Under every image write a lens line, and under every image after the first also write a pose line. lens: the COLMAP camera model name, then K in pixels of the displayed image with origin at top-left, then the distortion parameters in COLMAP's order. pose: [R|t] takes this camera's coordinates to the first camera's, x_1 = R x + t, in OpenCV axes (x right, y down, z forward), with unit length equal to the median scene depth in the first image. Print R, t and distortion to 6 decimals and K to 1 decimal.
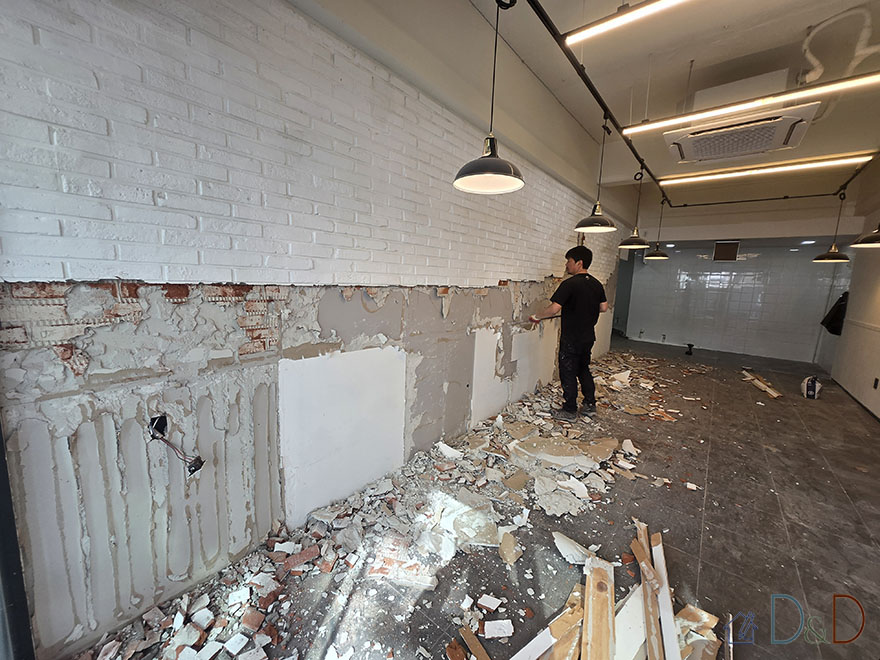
lens RADIAL K [[343.0, 0, 441.4], [0, 343.0, 325.1], [0, 0, 1]] dist [0.000807, 0.000380]
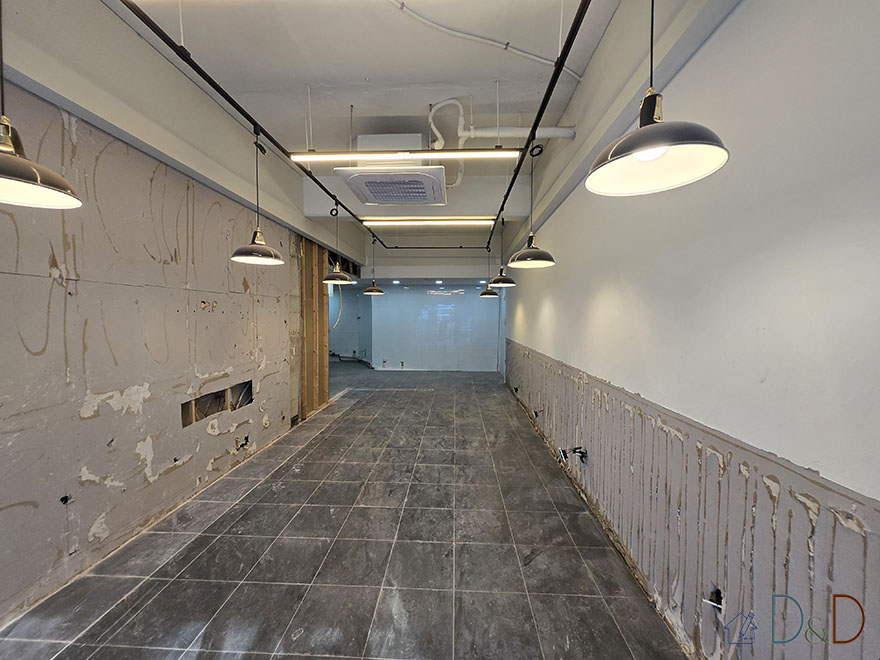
lens RADIAL K [[343.0, 0, 441.9], [0, 343.0, 326.5], [0, 0, 1]] dist [0.000807, 0.000380]
pose [[0.801625, -0.054540, 0.595334, 0.289223], [0.109556, 0.992367, -0.056606, -0.024586], [-0.587703, 0.110600, 0.801482, 0.088602]]
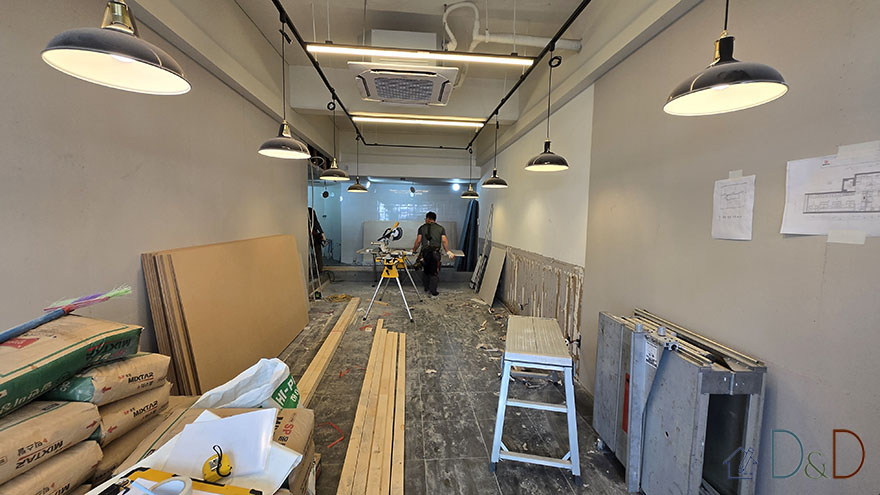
lens RADIAL K [[345.1, 0, 438.7], [0, 345.1, 246.6], [0, 0, 1]] dist [-0.001940, -0.000156]
pose [[0.716578, -0.082999, 0.692551, 0.117240], [0.102817, 0.994618, 0.012816, -0.031307], [-0.689887, 0.062022, 0.721255, 0.159748]]
